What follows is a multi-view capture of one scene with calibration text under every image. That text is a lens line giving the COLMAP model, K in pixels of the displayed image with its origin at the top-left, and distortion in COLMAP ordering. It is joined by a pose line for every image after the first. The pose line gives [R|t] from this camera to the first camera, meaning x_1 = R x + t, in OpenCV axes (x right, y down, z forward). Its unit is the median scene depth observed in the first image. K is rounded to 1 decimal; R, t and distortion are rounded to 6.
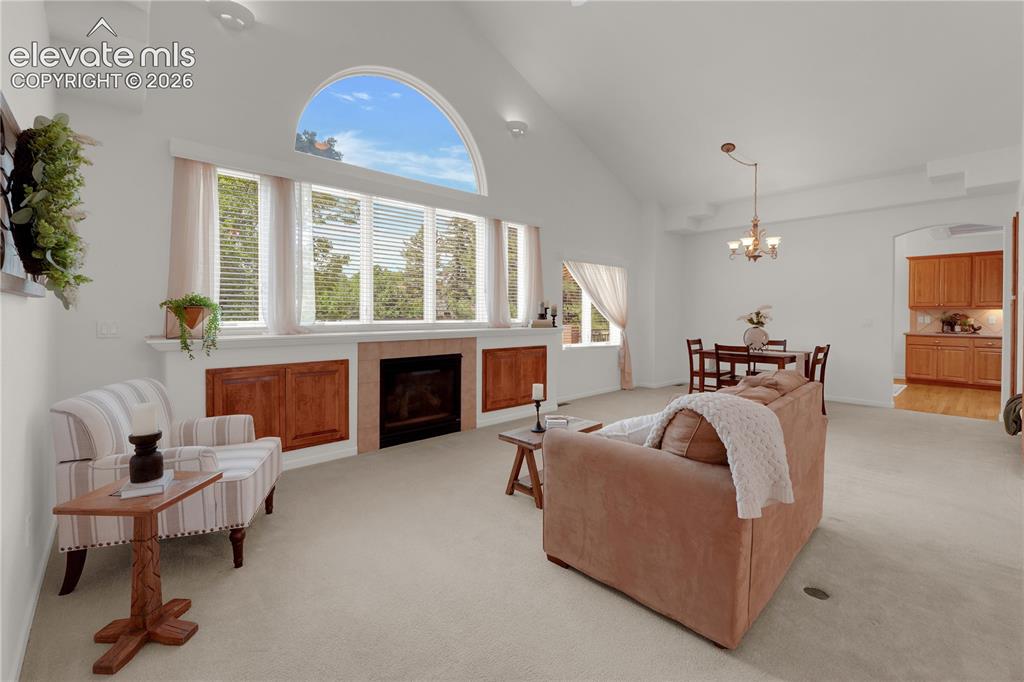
lens RADIAL K [[436.0, 0, 516.1], [0, 436.0, 335.4], [0, 0, 1]] dist [0.013181, -0.000165]
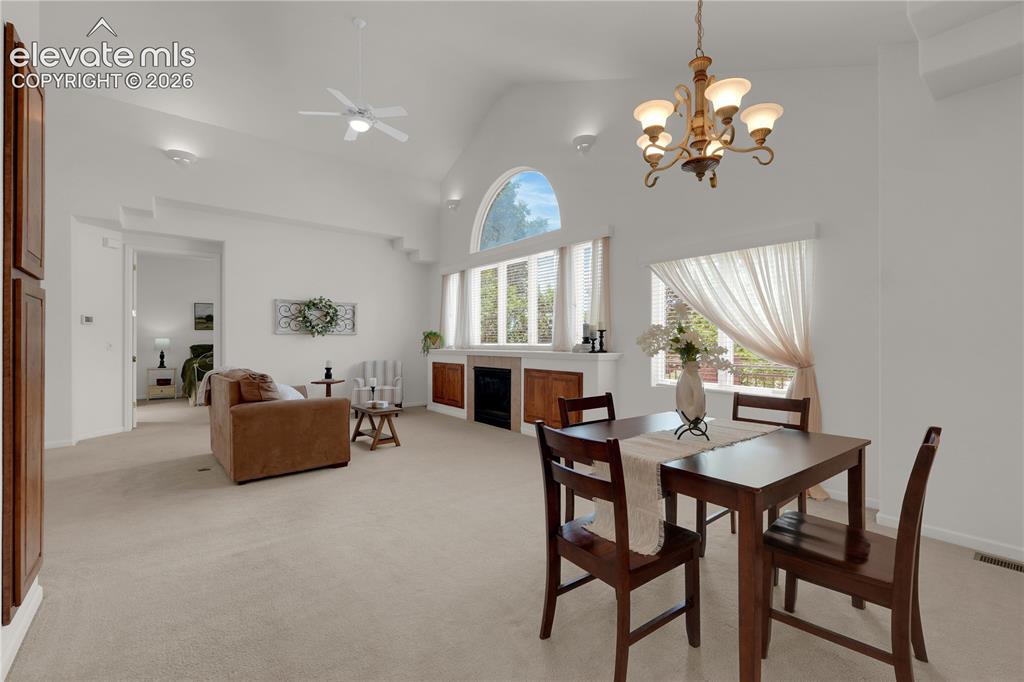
lens RADIAL K [[443.7, 0, 511.5], [0, 443.7, 350.3], [0, 0, 1]] dist [-0.001068, -0.000271]
pose [[-0.093294, 0.007741, -0.995609, 1.156666], [-0.054697, 0.998420, 0.012888, -0.029925], [0.994135, 0.055659, -0.092723, 1.109737]]
